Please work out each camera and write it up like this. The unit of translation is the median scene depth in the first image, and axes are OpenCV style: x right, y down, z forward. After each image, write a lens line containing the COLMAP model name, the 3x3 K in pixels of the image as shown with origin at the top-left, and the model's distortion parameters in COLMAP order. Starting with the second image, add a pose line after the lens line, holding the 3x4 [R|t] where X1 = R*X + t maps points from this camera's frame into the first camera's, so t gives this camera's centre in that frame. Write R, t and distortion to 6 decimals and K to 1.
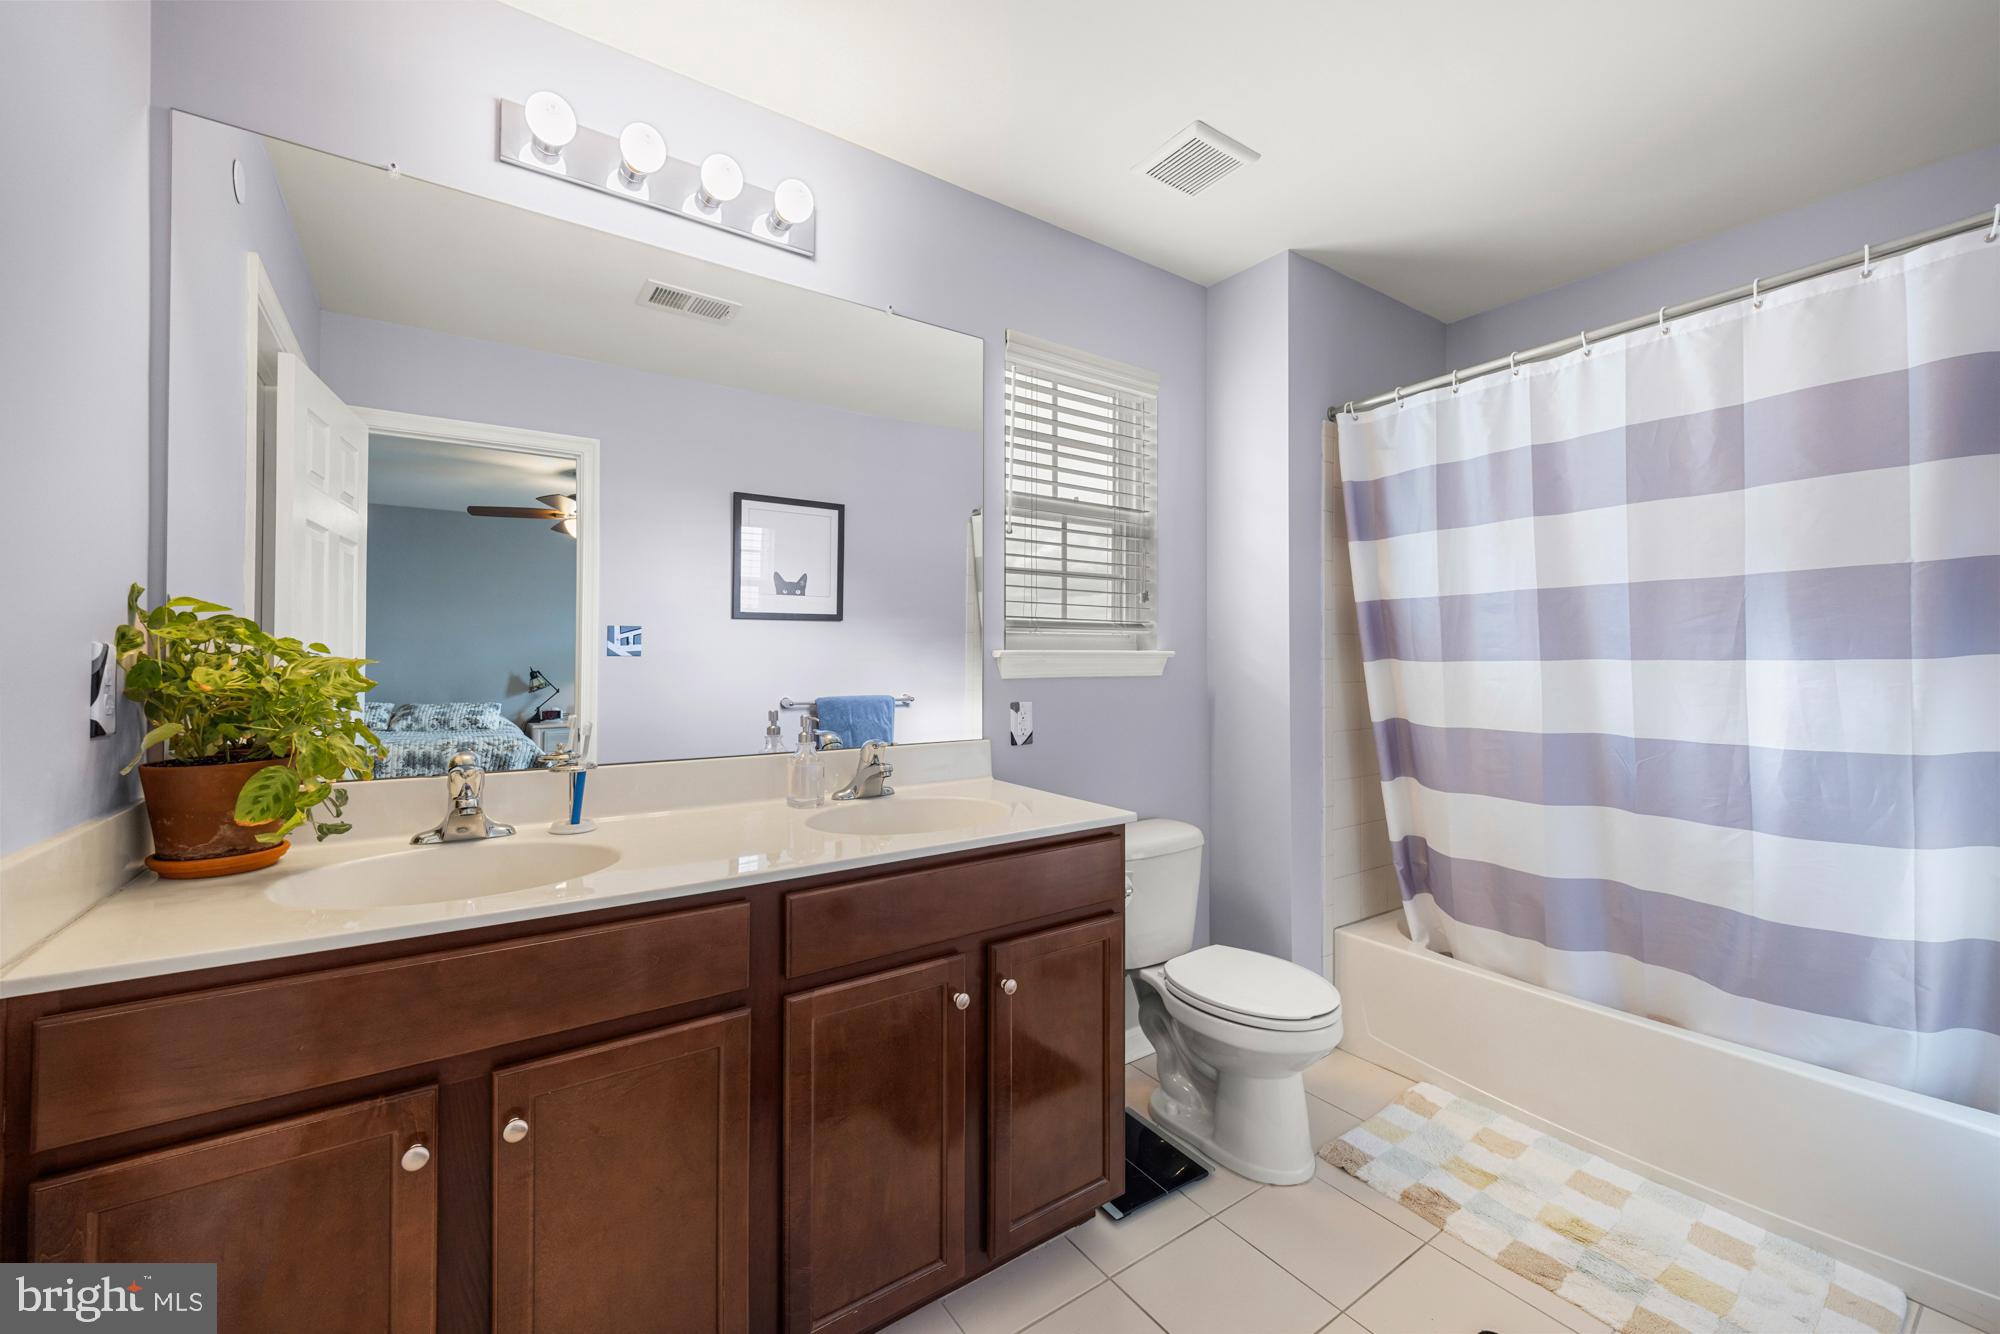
lens RADIAL K [[779.4, 0, 991.6], [0, 779.4, 663.0], [0, 0, 1]] dist [-0.003694, 0.000470]
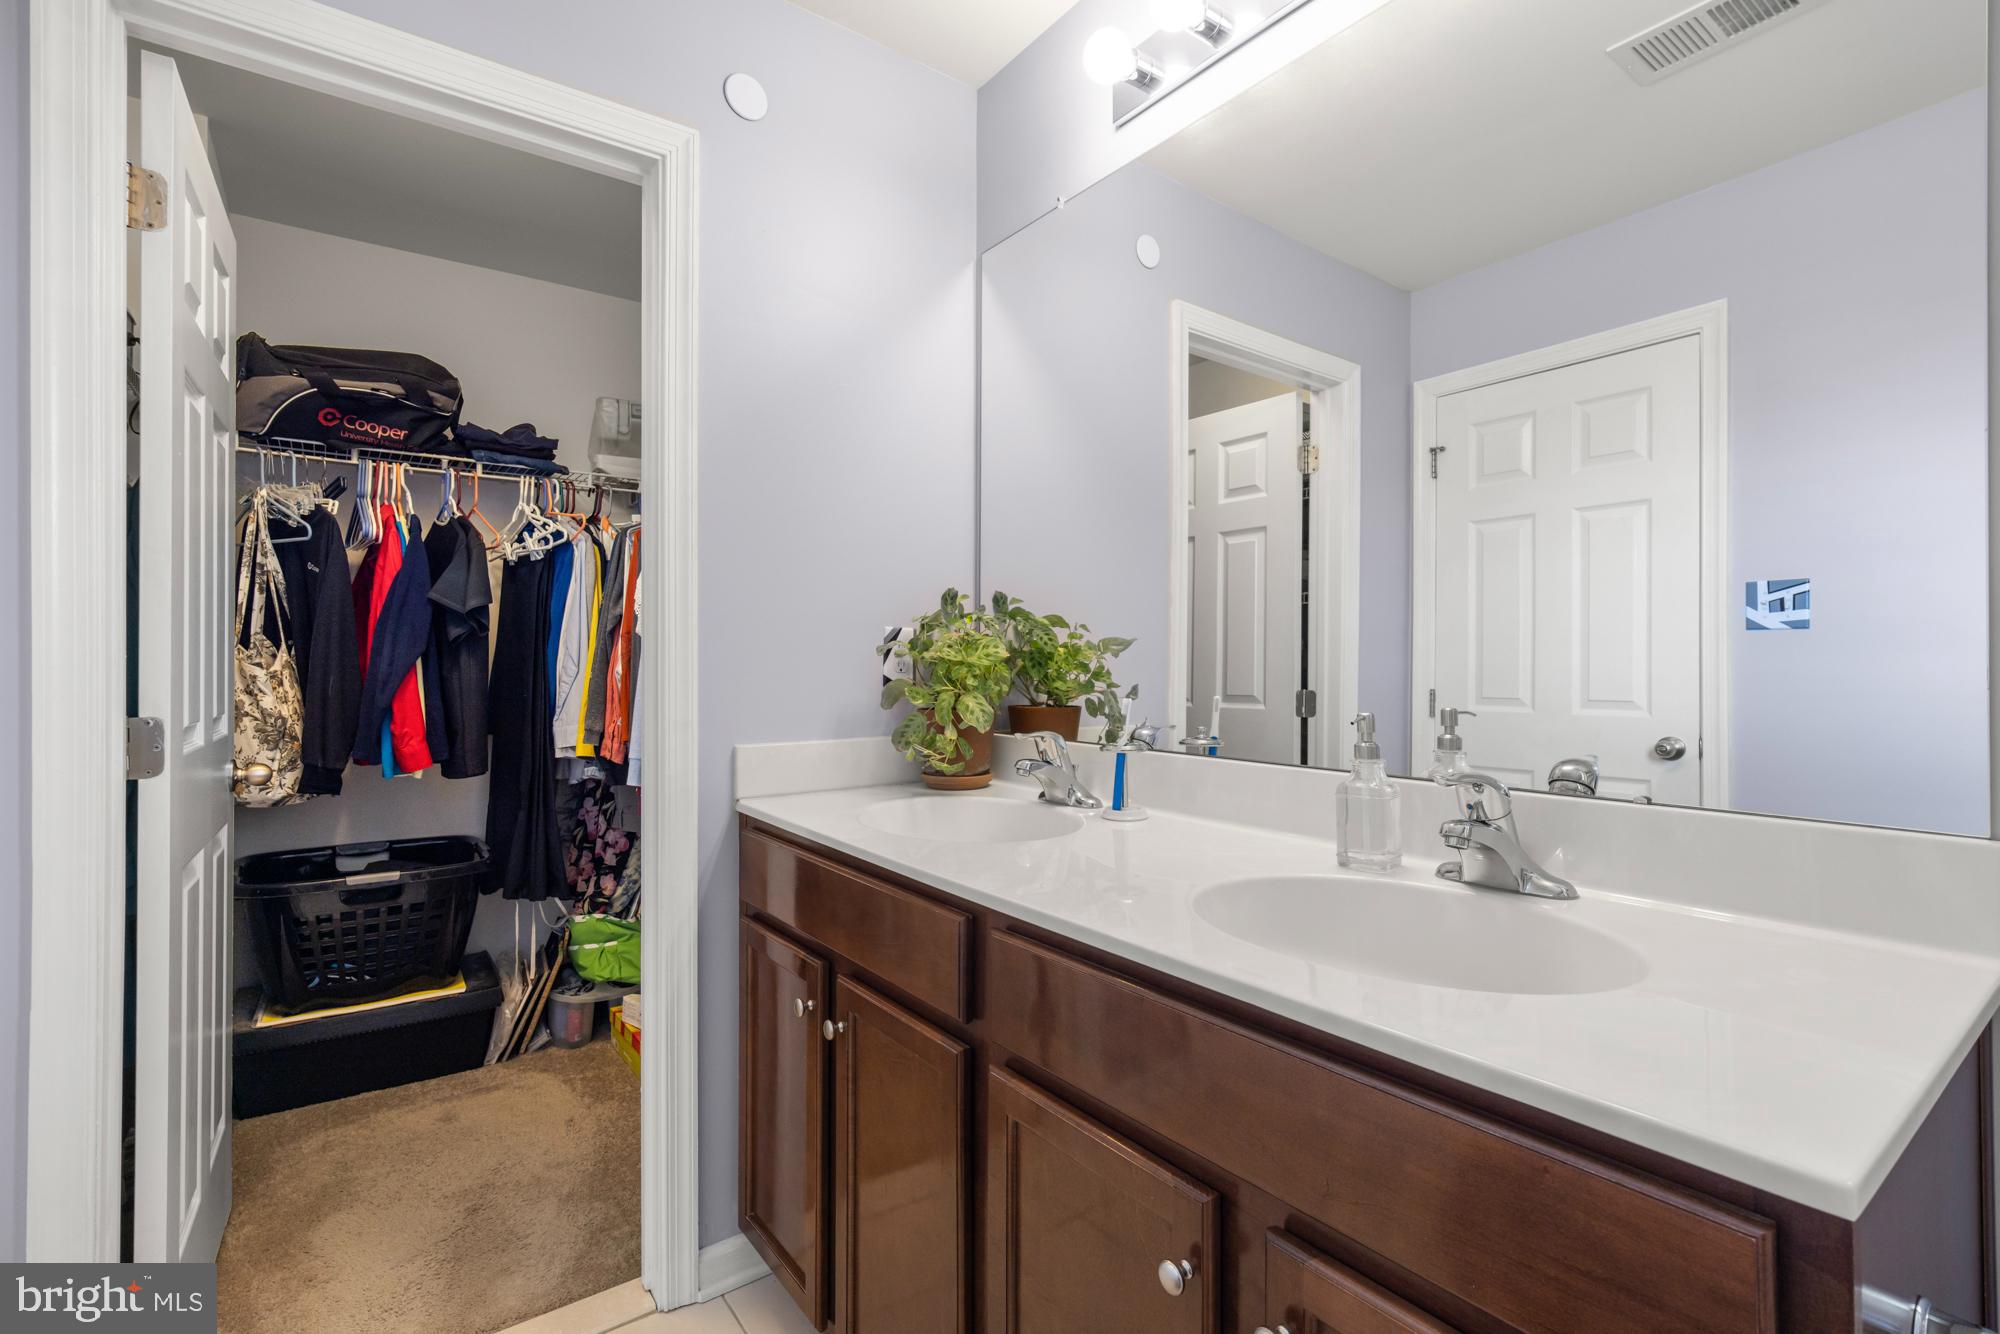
lens RADIAL K [[888.3, 0, 1004.4], [0, 888.3, 661.6], [0, 0, 1]] dist [0.000352, -0.000033]
pose [[0.030528, 0.005260, -0.999520, 0.220595], [0.002152, 0.999983, 0.005329, 0.011863], [0.999532, -0.002313, 0.030517, 0.364841]]
